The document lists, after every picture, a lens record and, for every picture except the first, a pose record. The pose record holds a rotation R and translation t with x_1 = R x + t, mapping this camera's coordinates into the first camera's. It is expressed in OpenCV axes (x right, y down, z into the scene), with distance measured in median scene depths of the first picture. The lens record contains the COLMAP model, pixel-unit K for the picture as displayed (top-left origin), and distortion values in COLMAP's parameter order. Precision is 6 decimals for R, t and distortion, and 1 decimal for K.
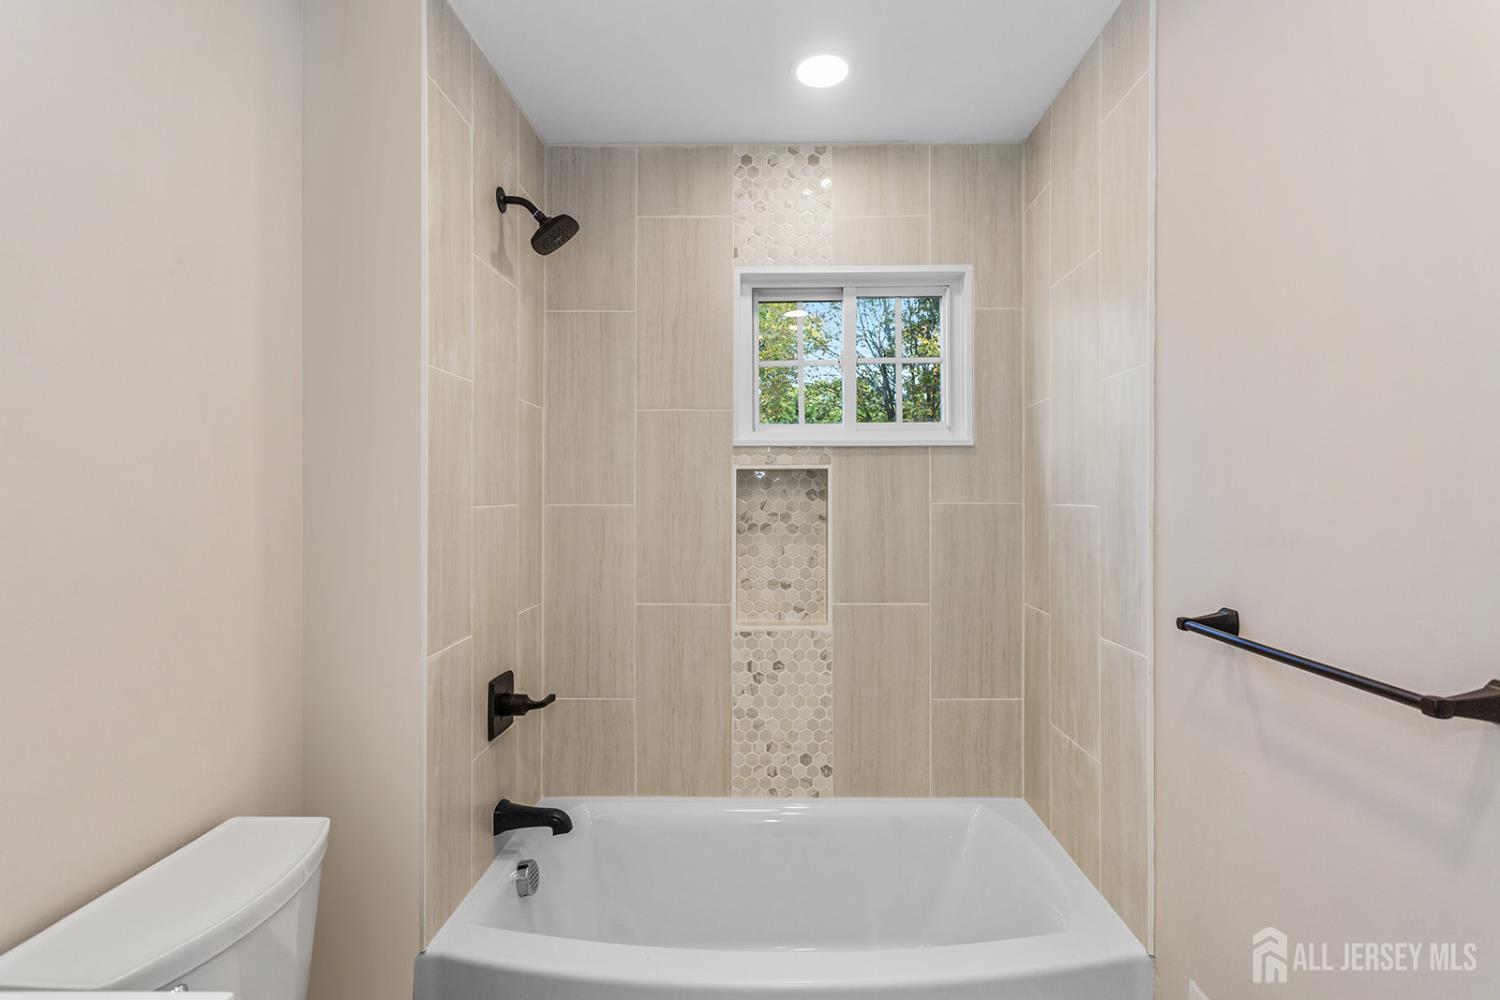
lens RADIAL K [[720.4, 0, 757.7], [0, 720.4, 493.6], [0, 0, 1]] dist [0.000319, 0.005194]
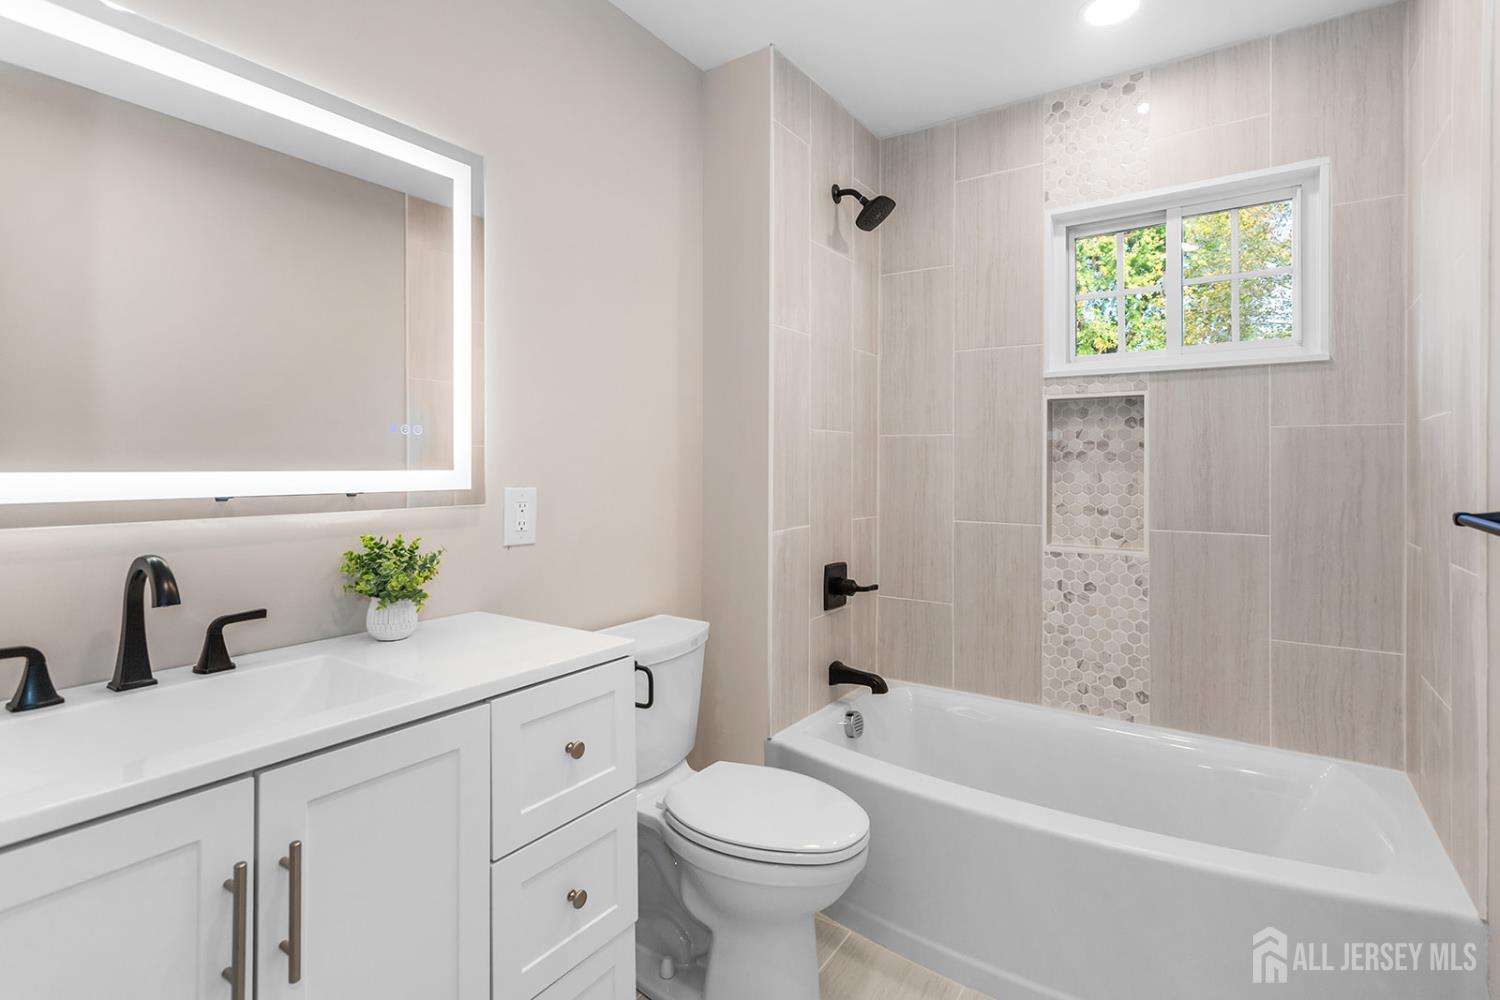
lens RADIAL K [[720.4, 0, 736.6], [0, 720.4, 470.5], [0, 0, 1]] dist [0.000319, 0.005194]
pose [[0.831205, 0.011603, -0.555846, 0.185754], [-0.005553, 0.999906, 0.012569, 0.061774], [0.555939, -0.007360, 0.831190, -0.149542]]
